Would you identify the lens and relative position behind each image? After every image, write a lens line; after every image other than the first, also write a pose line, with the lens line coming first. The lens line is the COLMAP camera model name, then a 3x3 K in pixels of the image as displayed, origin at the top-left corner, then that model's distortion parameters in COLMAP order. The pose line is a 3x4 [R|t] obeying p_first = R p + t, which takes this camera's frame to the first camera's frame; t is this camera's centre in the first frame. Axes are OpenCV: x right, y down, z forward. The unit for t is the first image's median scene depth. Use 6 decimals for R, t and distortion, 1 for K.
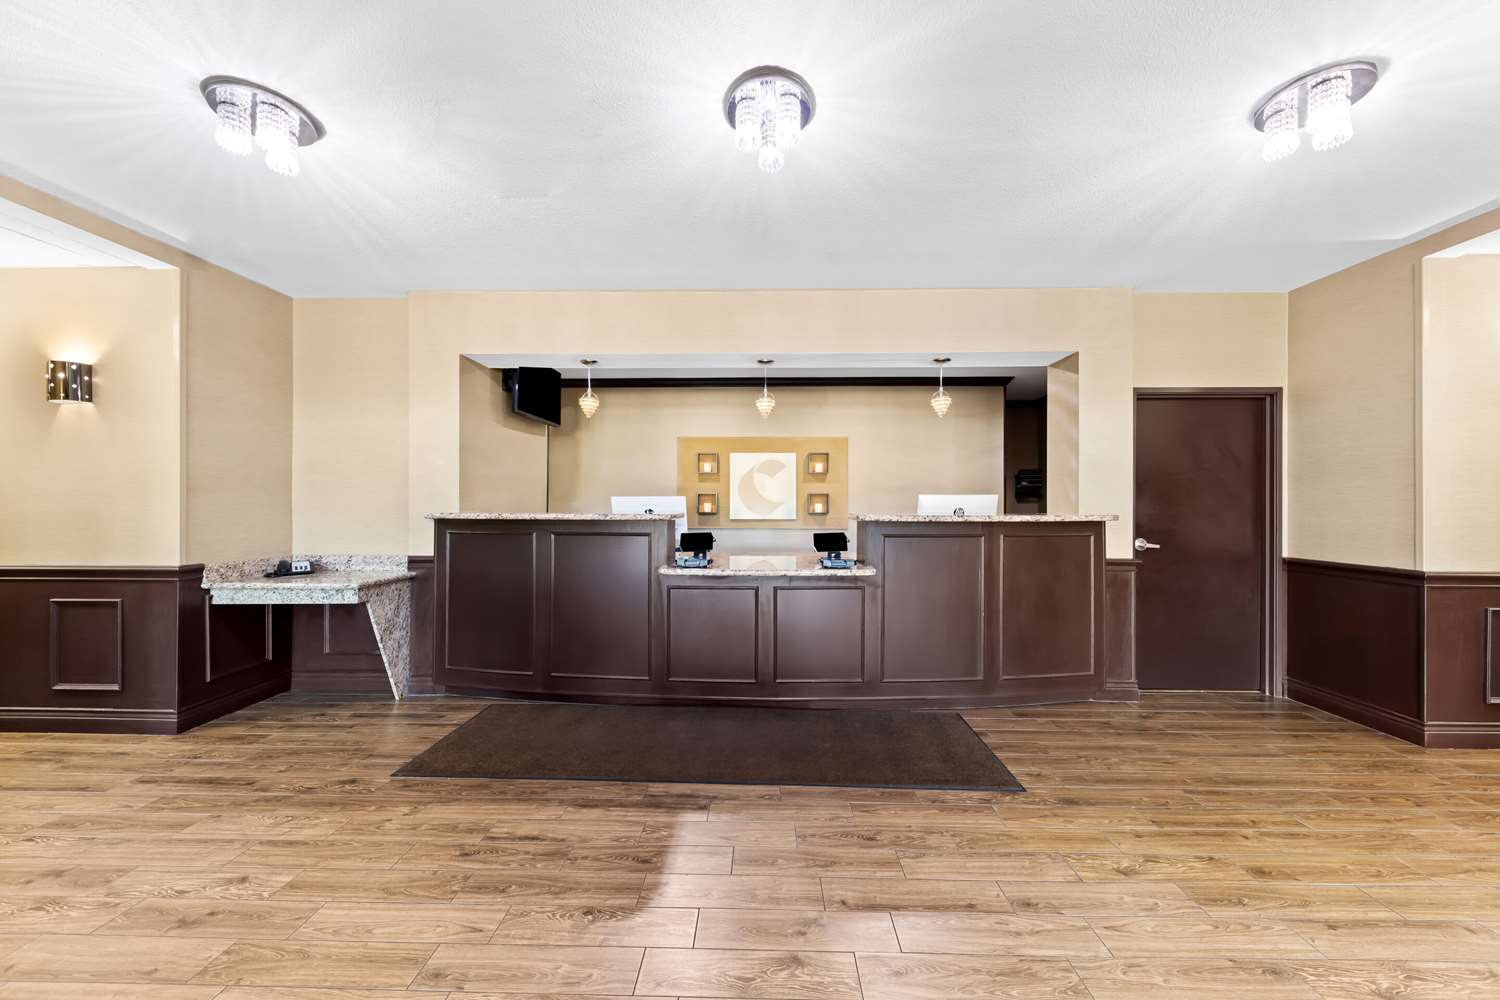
lens RADIAL K [[525.6, 0, 748.0], [0, 525.6, 518.6], [0, 0, 1]] dist [-0.000660, -0.000116]
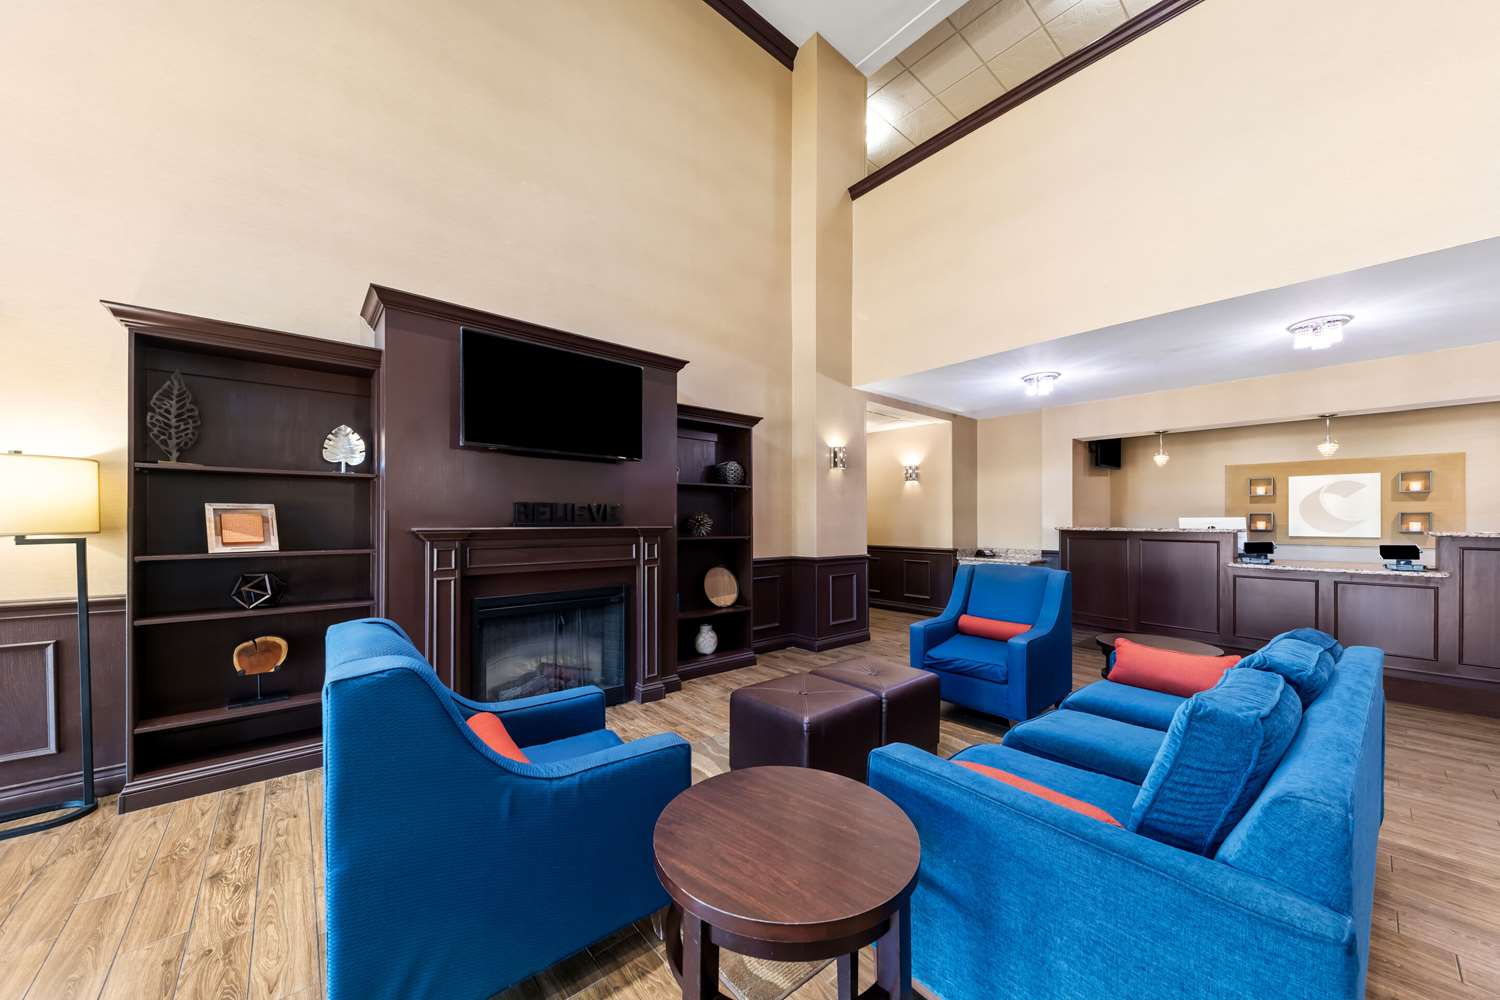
lens RADIAL K [[525.6, 0, 748.0], [0, 525.6, 518.6], [0, 0, 1]] dist [-0.000660, -0.000116]
pose [[0.674220, -0.002592, -0.738526, 0.025896], [-0.021562, 0.999498, -0.023193, 0.025056], [0.738216, 0.031561, 0.673825, -1.031383]]
